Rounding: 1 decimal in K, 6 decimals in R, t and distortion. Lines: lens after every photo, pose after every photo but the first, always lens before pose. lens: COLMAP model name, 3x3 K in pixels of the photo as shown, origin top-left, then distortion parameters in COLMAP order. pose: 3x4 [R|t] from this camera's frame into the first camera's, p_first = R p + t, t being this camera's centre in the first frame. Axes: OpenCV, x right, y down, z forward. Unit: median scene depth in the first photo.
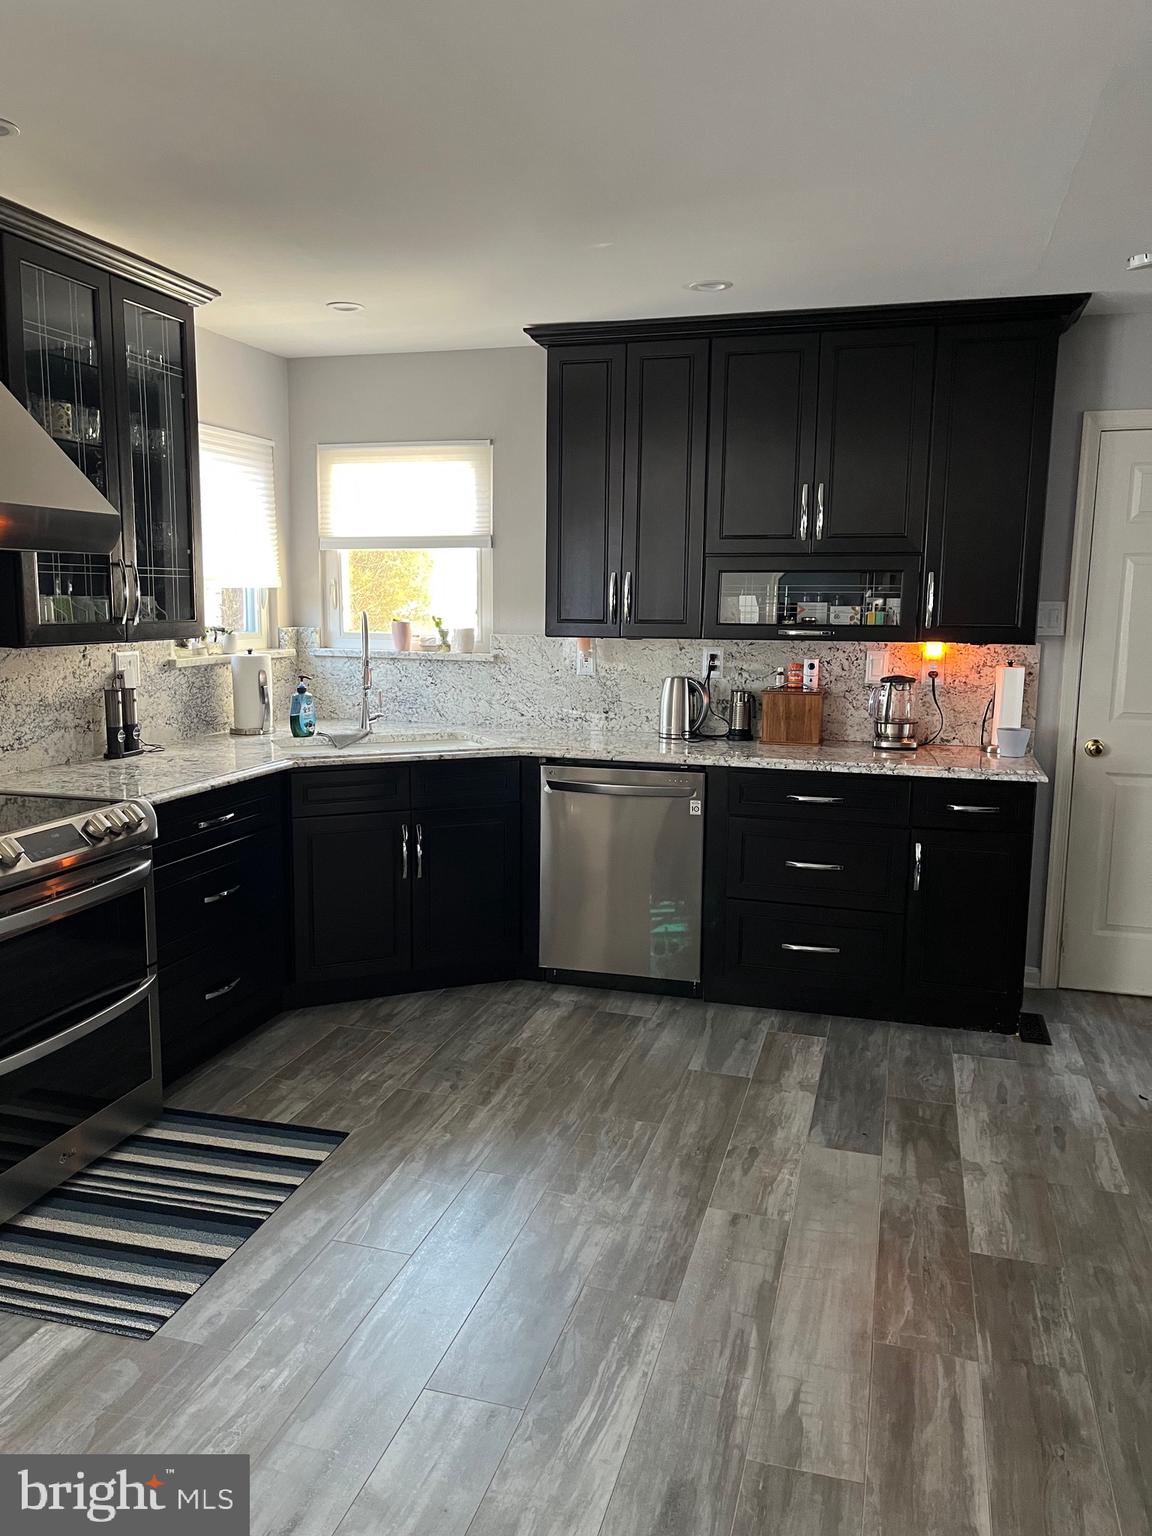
lens RADIAL K [[1178.2, 0, 576.0], [0, 1178.2, 768.0], [0, 0, 1]] dist [0.062846, -0.079269]
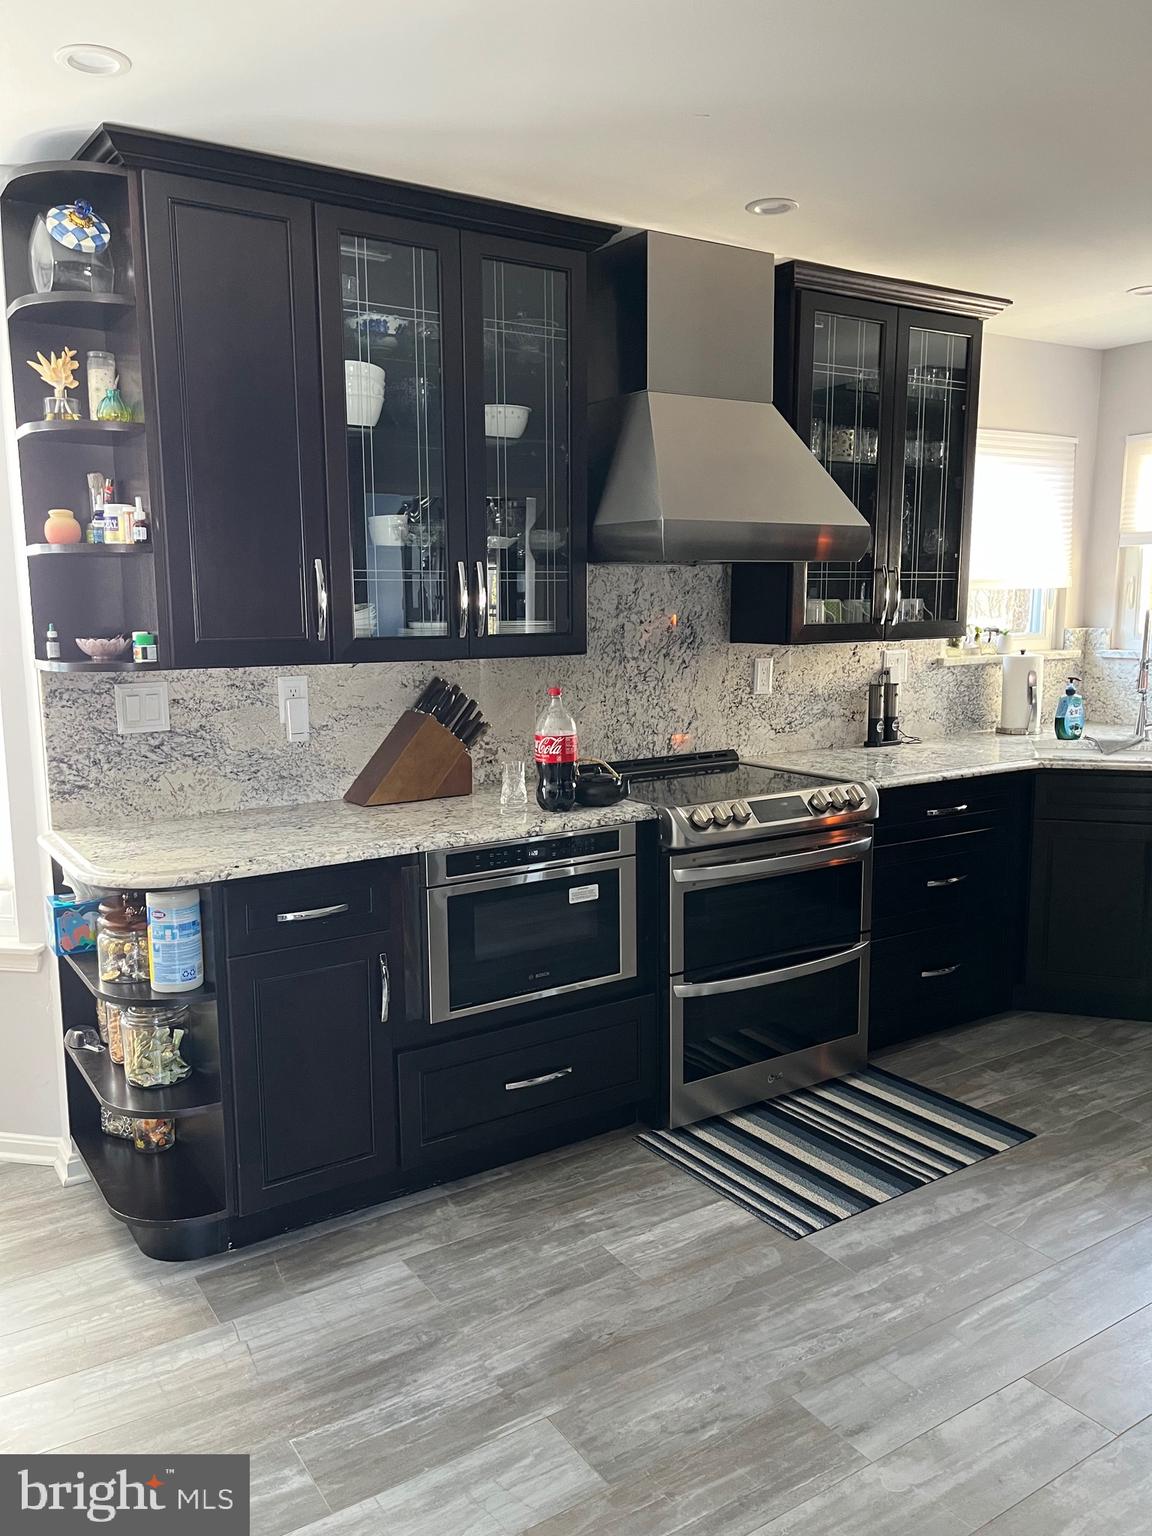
lens RADIAL K [[1175.4, 0, 548.9], [0, 1175.4, 771.4], [0, 0, 1]] dist [0.040351, -0.003872]
pose [[0.753428, 0.083436, -0.652215, 0.108642], [-0.083086, 0.996046, 0.031442, 0.005833], [0.652260, 0.030501, 0.757382, -0.026262]]
